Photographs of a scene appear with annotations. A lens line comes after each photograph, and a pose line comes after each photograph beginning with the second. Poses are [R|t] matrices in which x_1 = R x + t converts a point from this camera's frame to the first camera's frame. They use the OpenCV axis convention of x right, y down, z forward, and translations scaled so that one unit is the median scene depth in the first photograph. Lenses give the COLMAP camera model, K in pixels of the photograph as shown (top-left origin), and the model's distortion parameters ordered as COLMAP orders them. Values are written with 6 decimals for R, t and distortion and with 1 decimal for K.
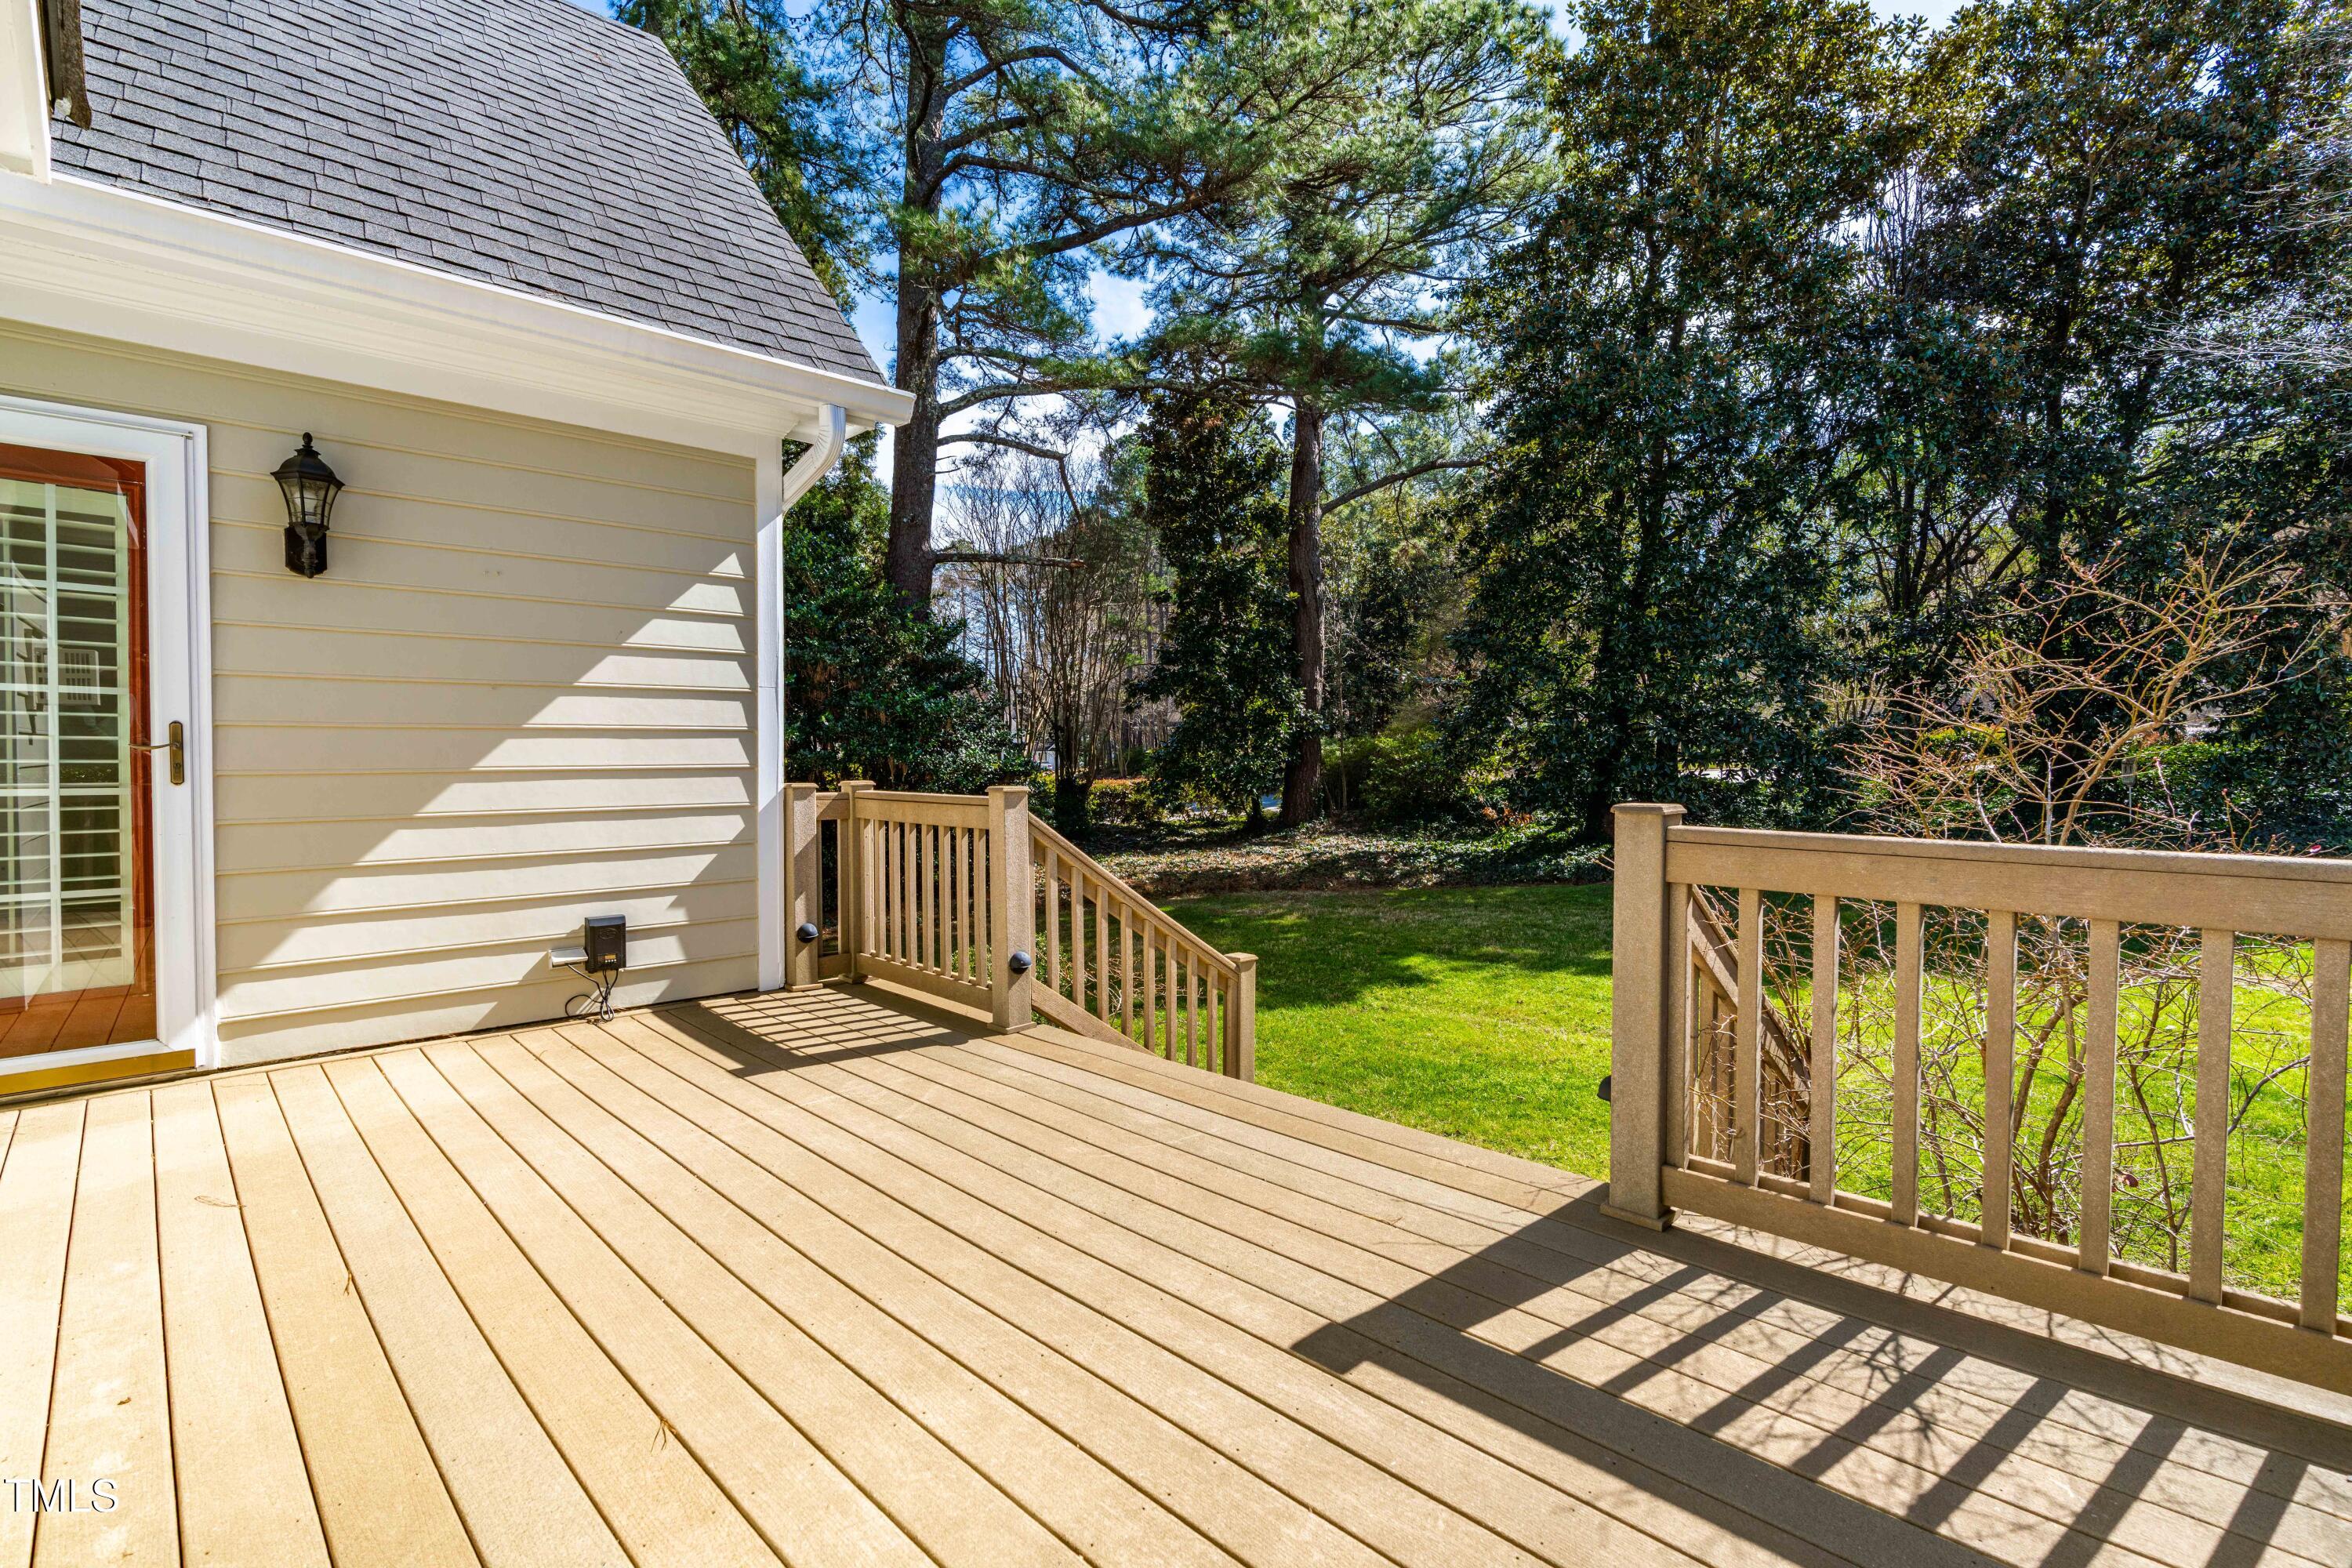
lens RADIAL K [[1070.6, 0, 1174.0], [0, 1070.6, 764.6], [0, 0, 1]] dist [-0.001633, 0.000122]
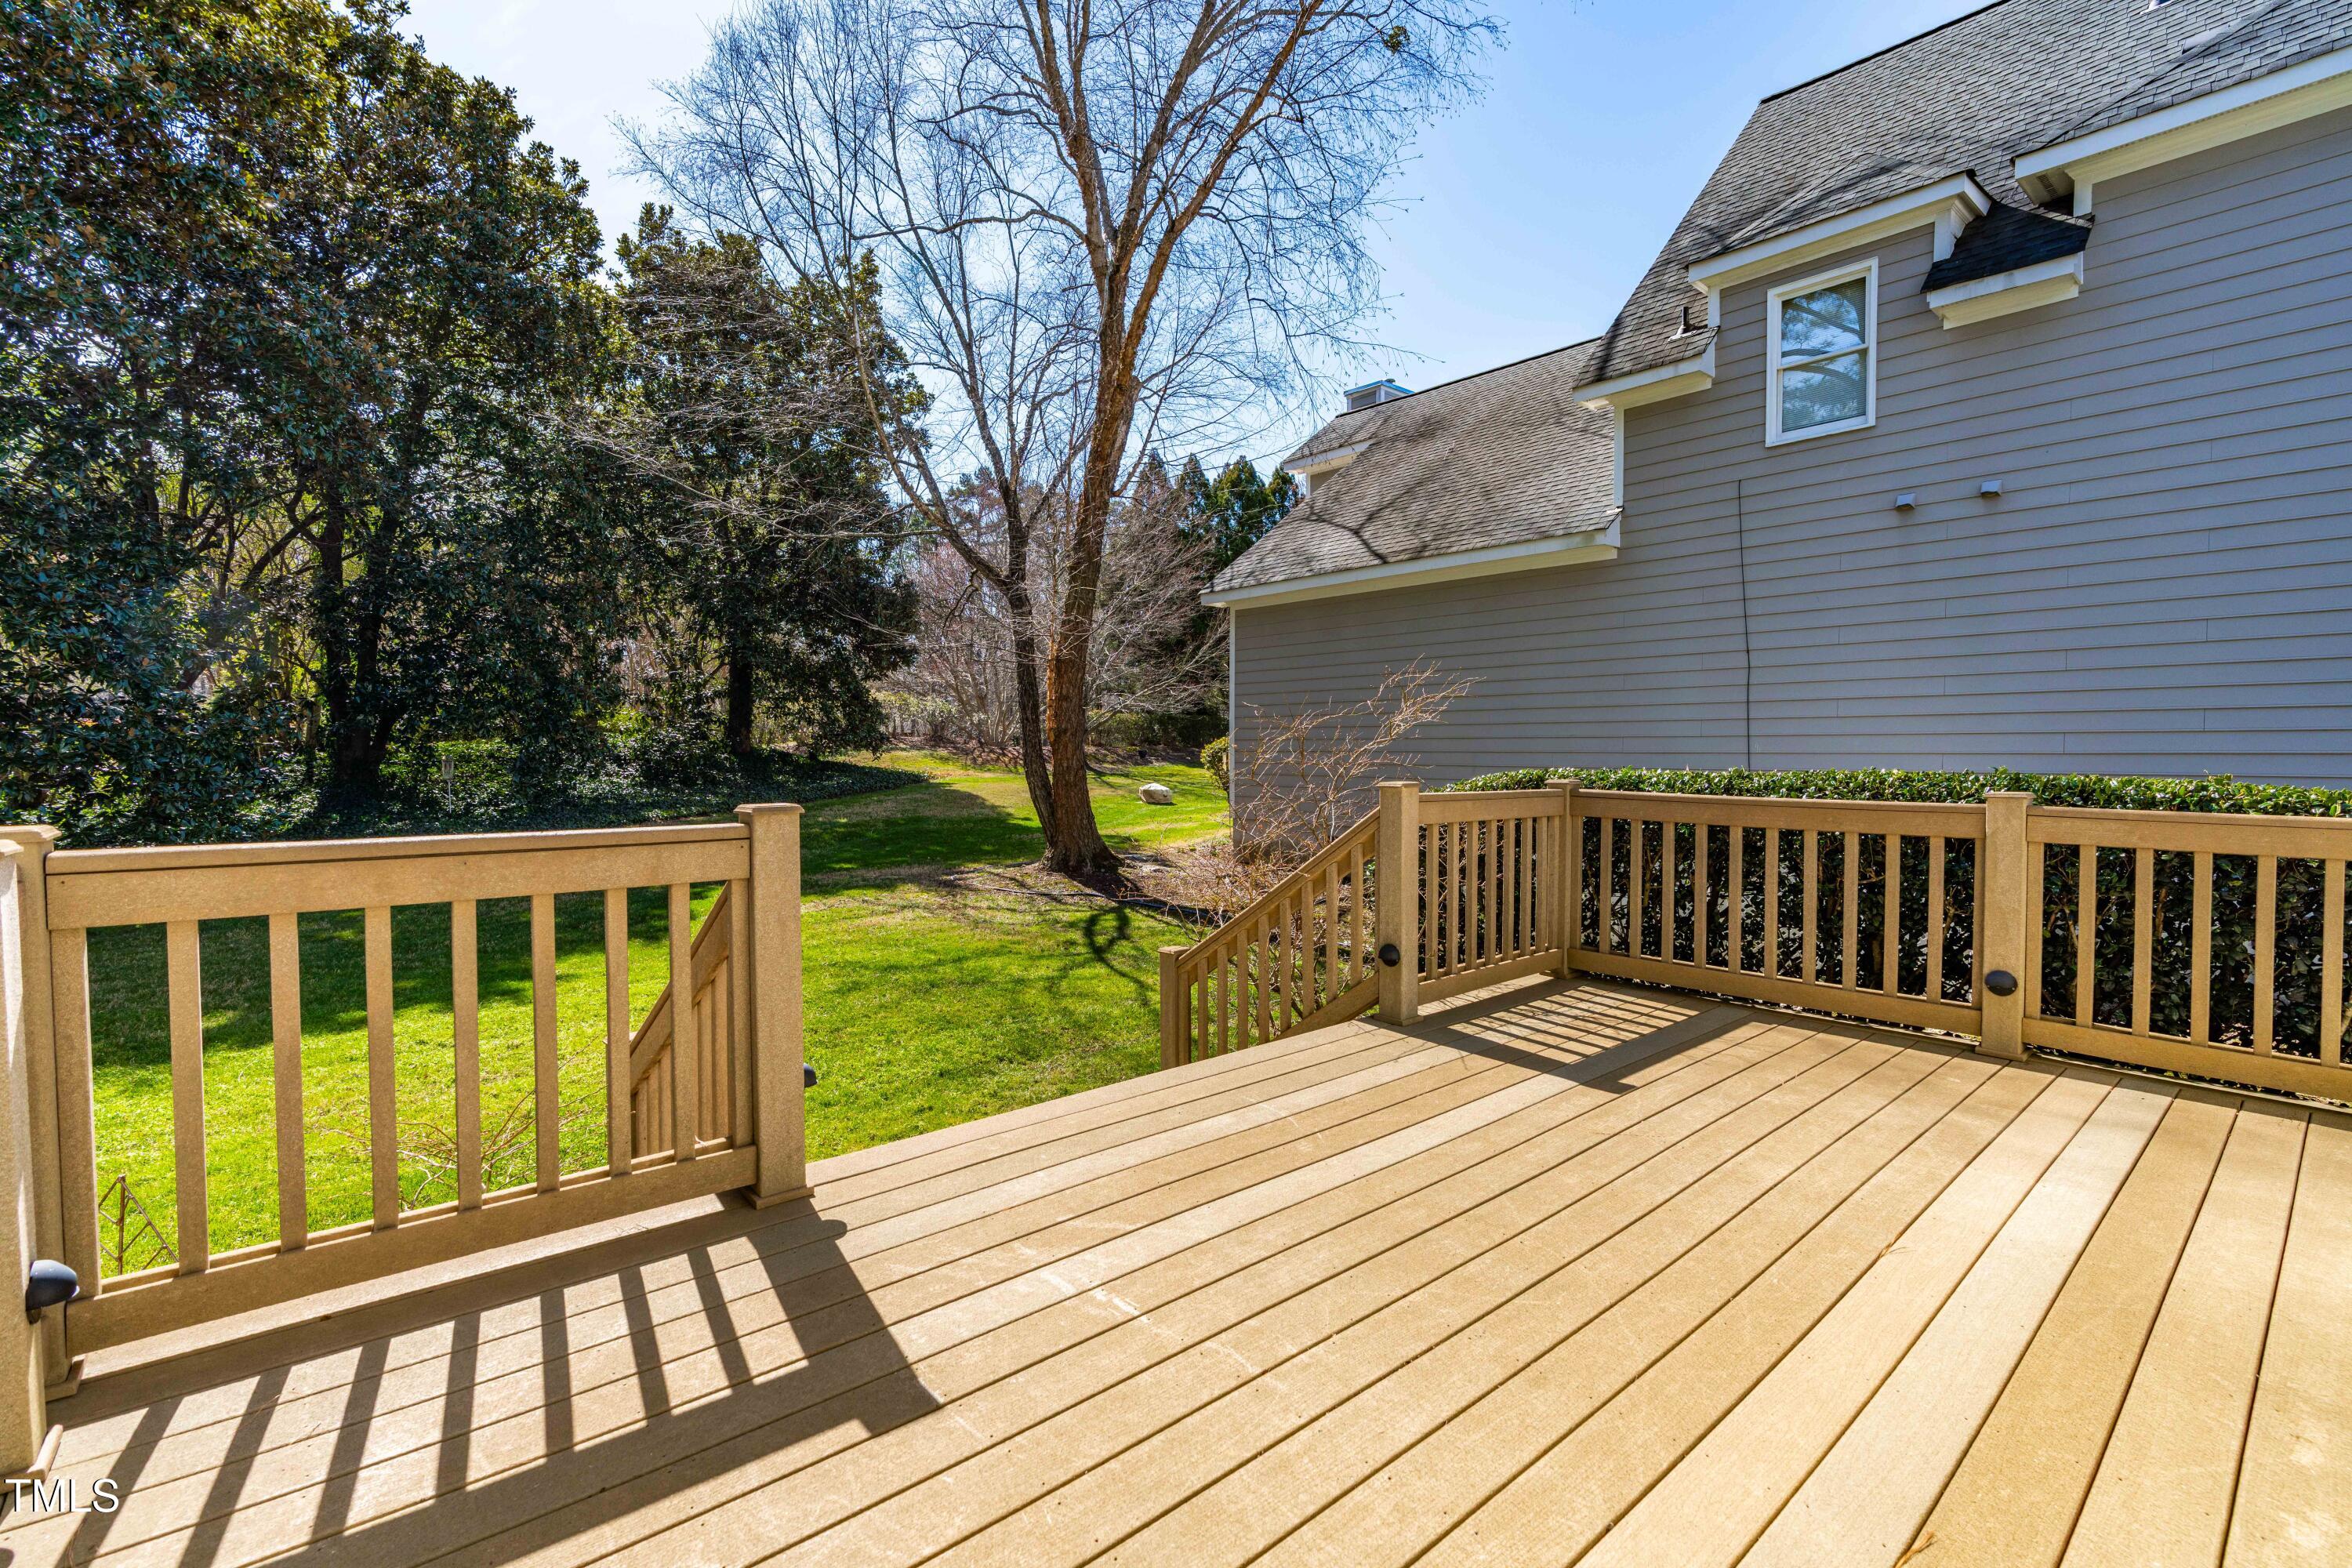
lens RADIAL K [[1013.3, 0, 1176.0], [0, 1013.3, 784.0], [0, 0, 1]] dist [-0.001906, -0.000275]
pose [[0.087389, -0.028512, 0.995766, -1.150625], [0.011957, 0.999548, 0.027571, -0.017372], [-0.996103, 0.009497, 0.087690, 1.125586]]
